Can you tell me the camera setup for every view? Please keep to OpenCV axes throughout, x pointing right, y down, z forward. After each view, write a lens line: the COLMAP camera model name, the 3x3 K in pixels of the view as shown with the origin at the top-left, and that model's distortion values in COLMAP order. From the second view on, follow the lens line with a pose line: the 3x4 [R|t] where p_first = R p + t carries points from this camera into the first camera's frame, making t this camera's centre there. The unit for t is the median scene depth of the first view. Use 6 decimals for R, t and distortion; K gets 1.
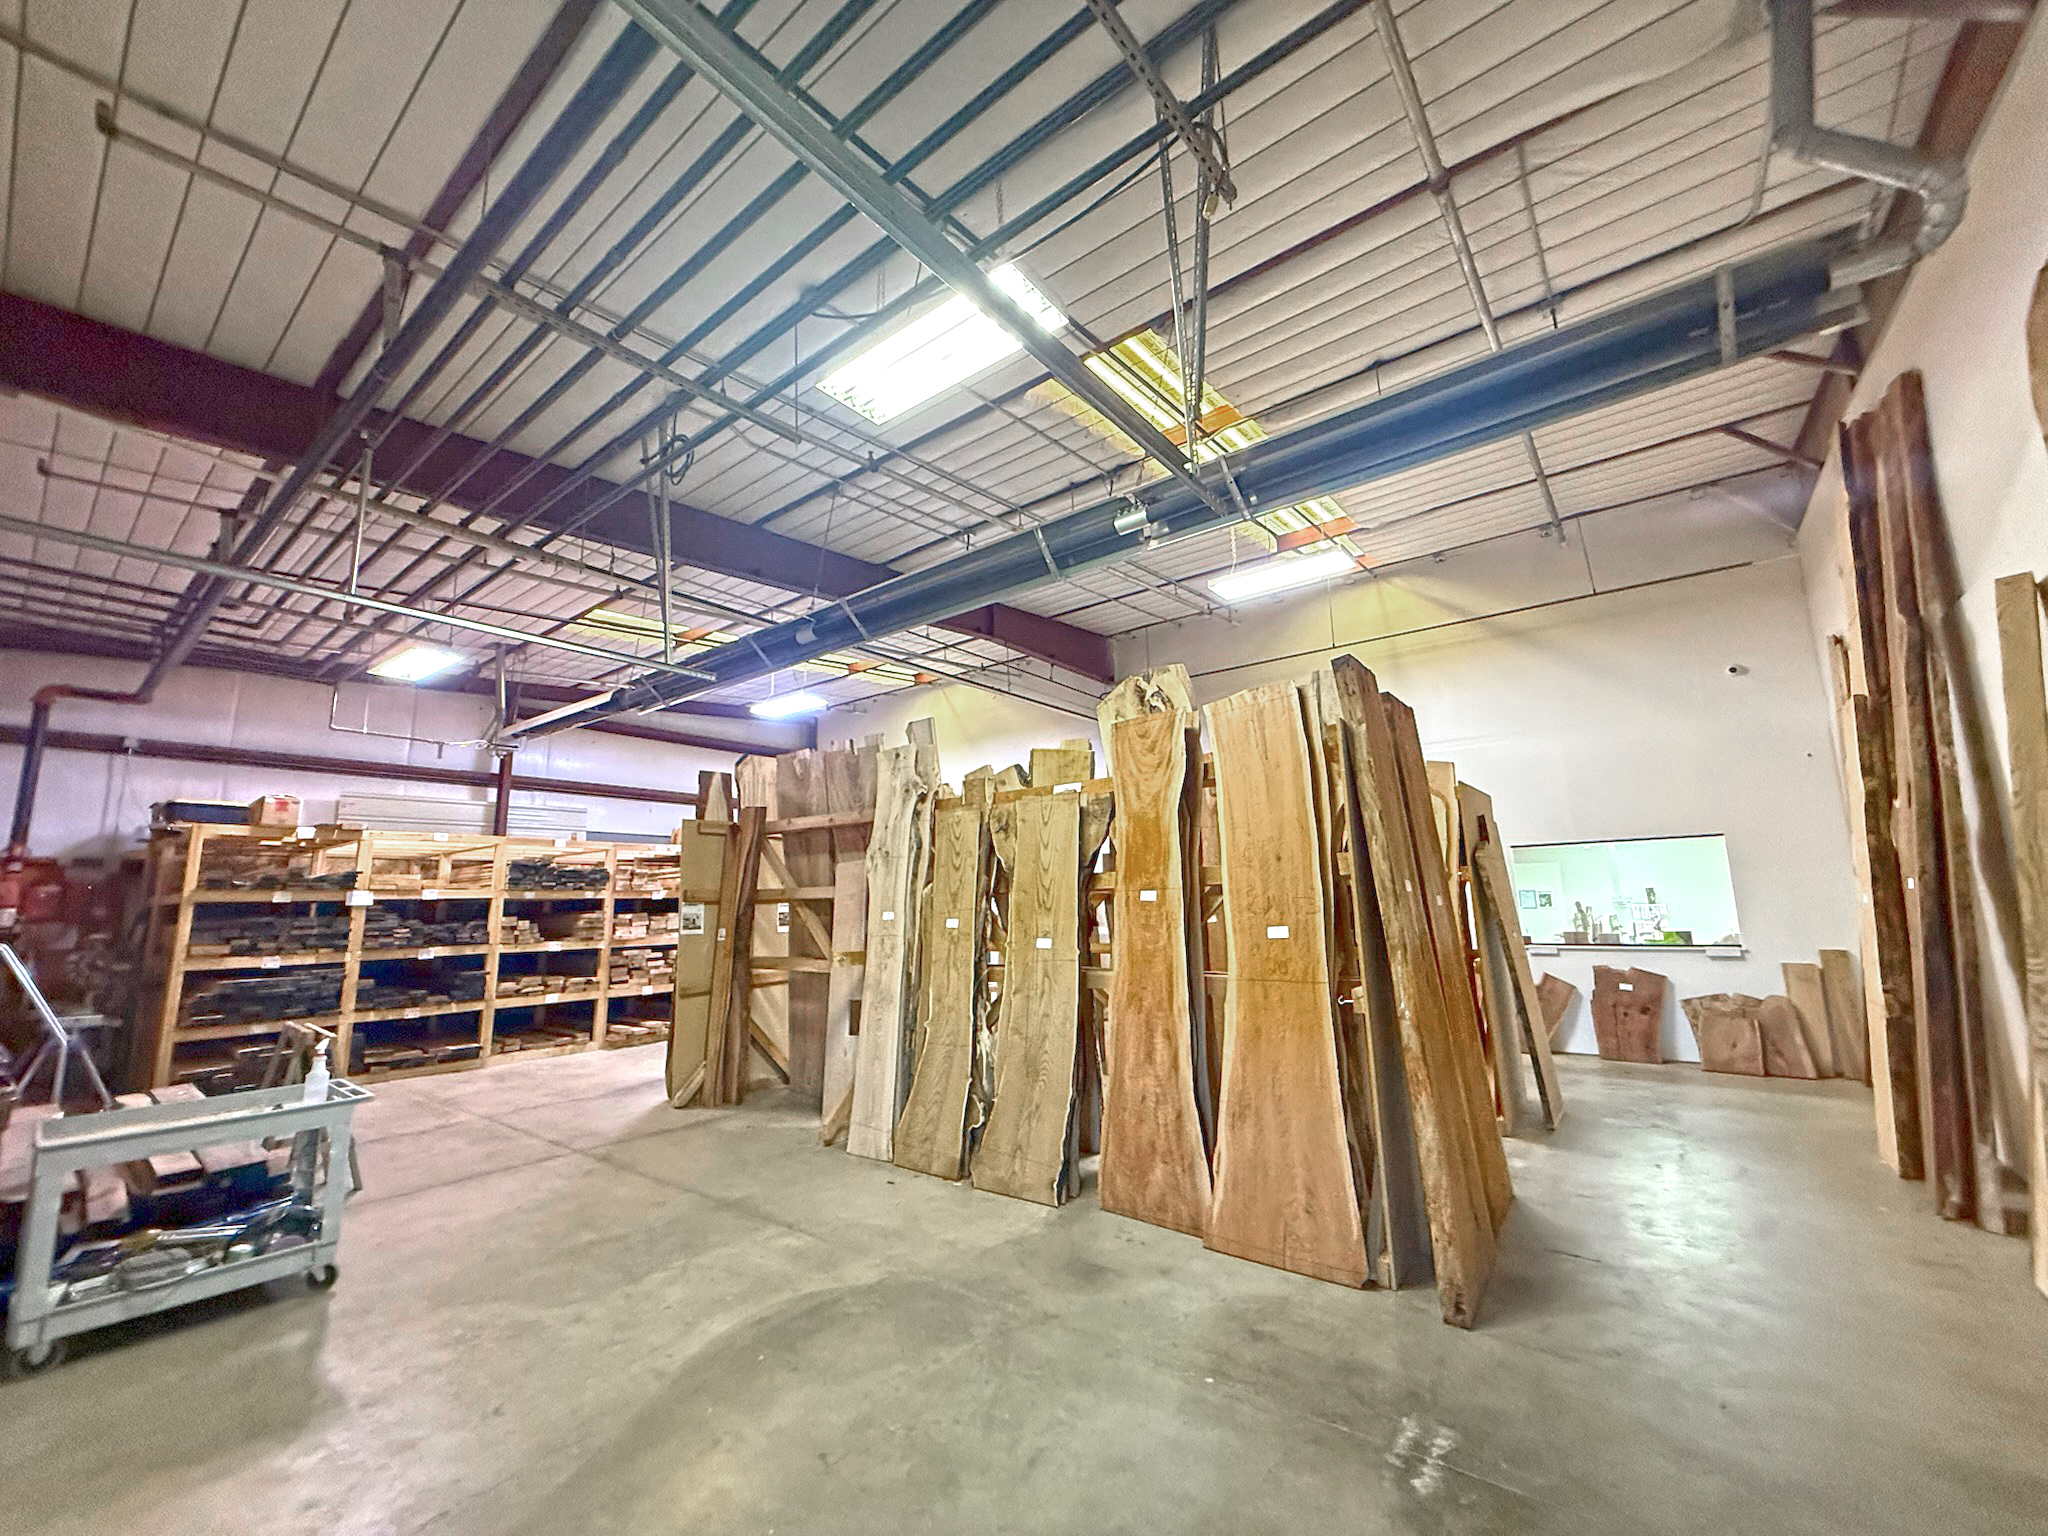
lens RADIAL K [[812.0, 0, 1009.4], [0, 812.0, 776.1], [0, 0, 1]] dist [-0.001480, -0.000030]
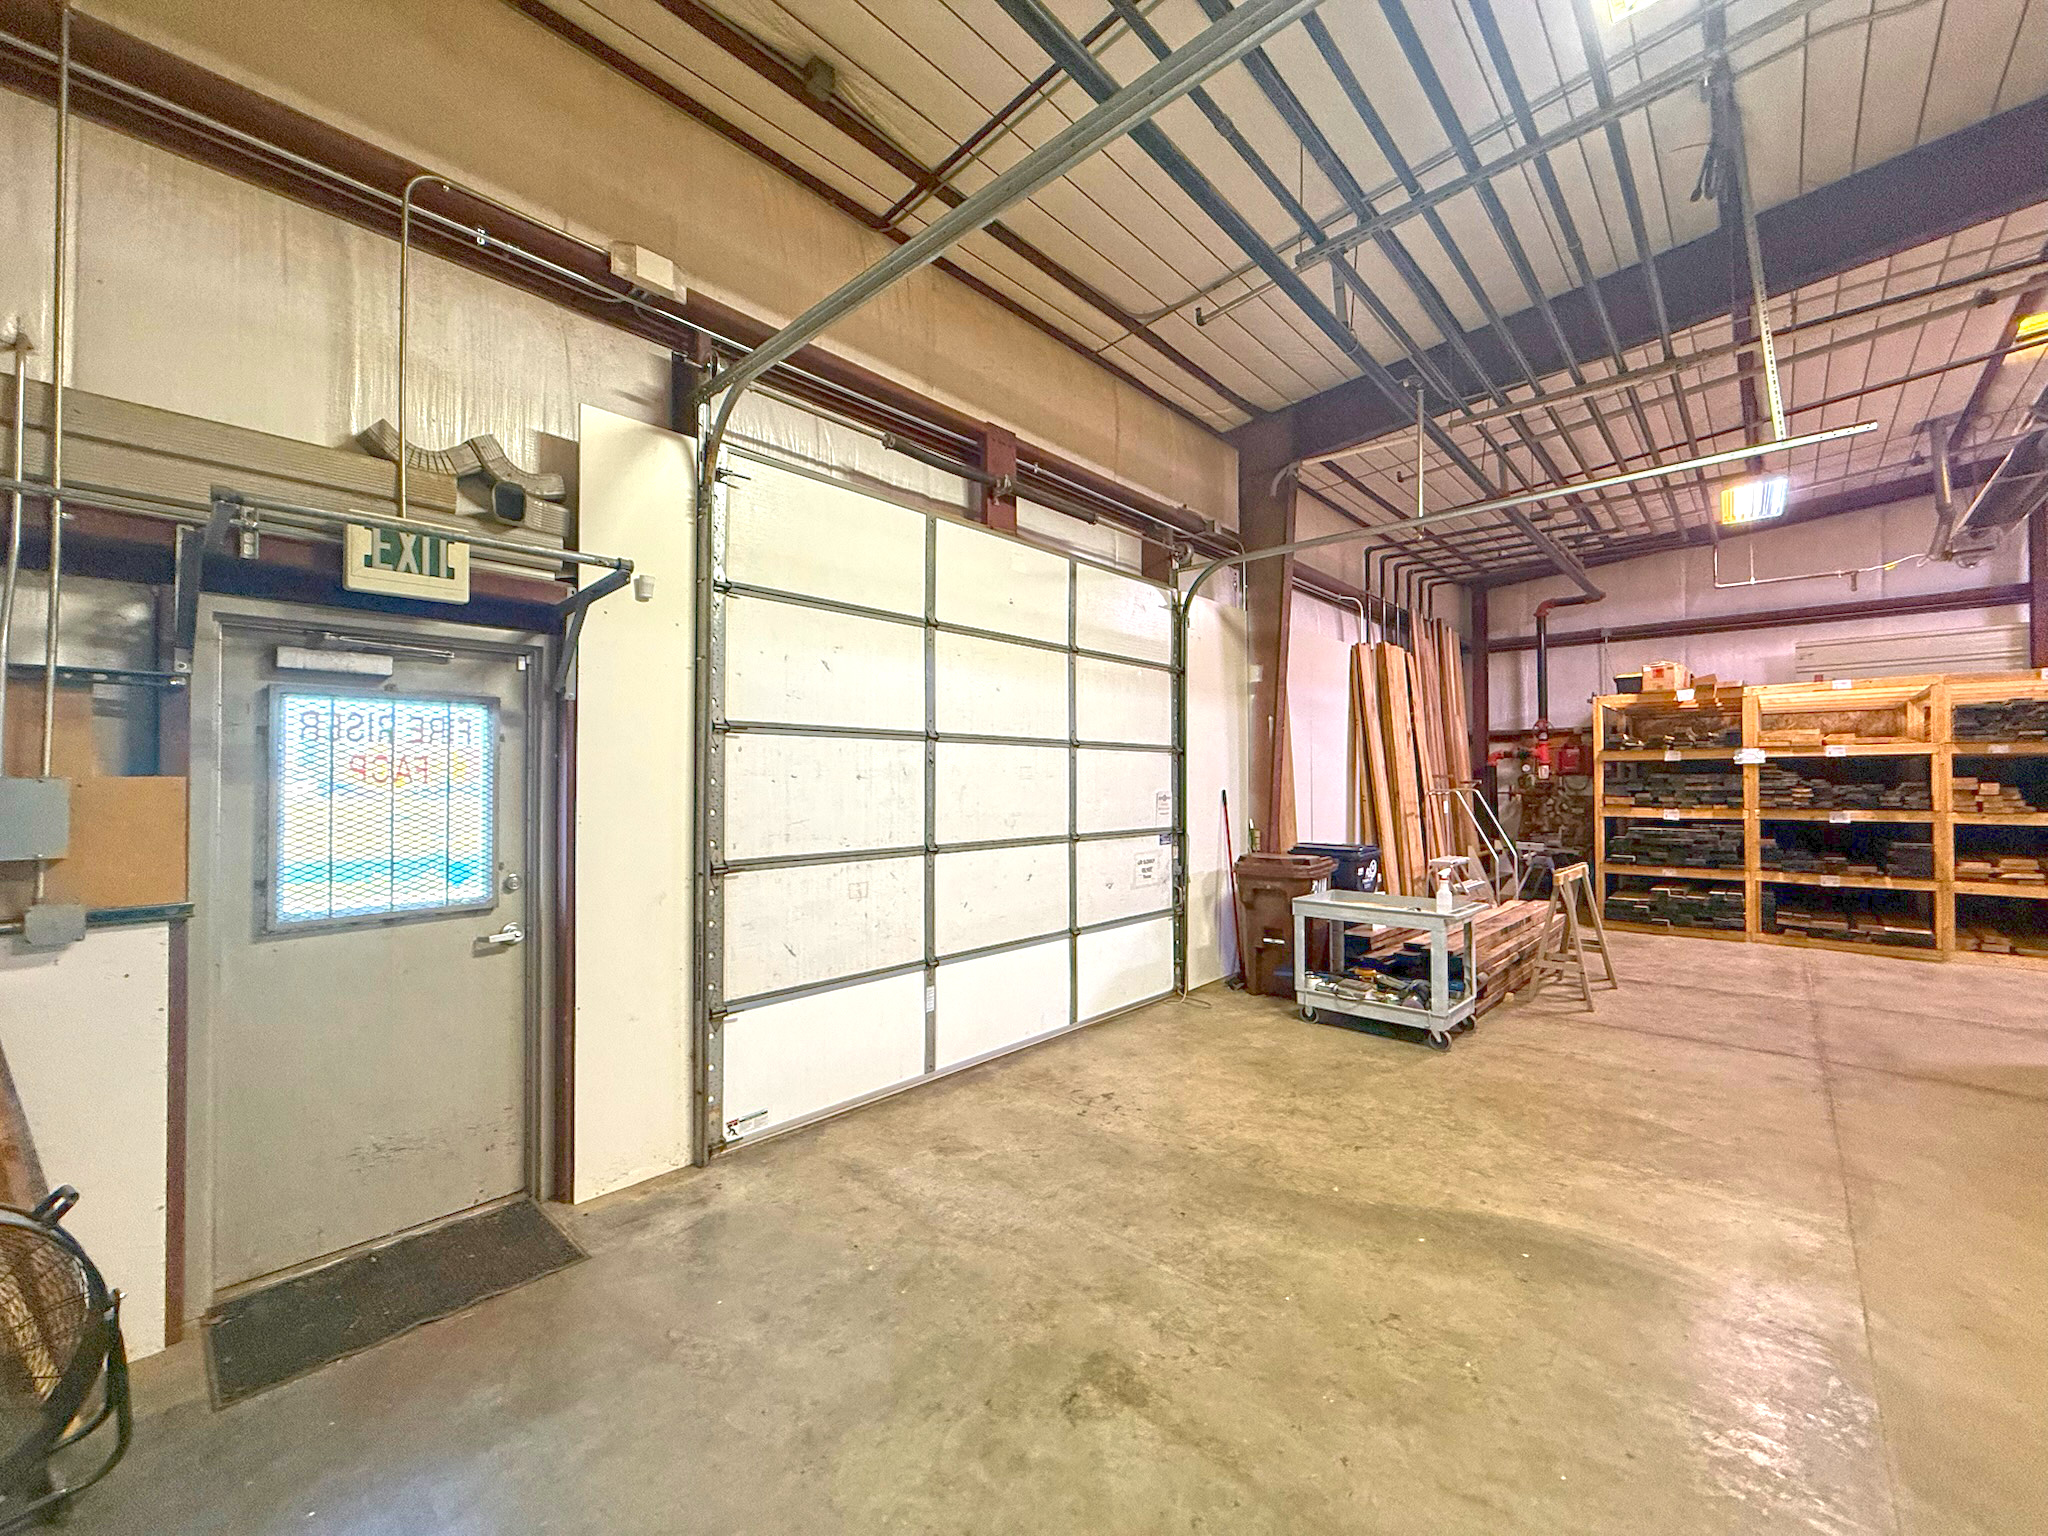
lens RADIAL K [[812.0, 0, 1007.5], [0, 812.0, 765.9], [0, 0, 1]] dist [-0.001480, -0.000030]
pose [[-0.087937, 0.002937, -0.996122, 0.250427], [0.160520, 0.986968, -0.011260, 0.029449], [0.983107, -0.160888, -0.087262, 0.204458]]
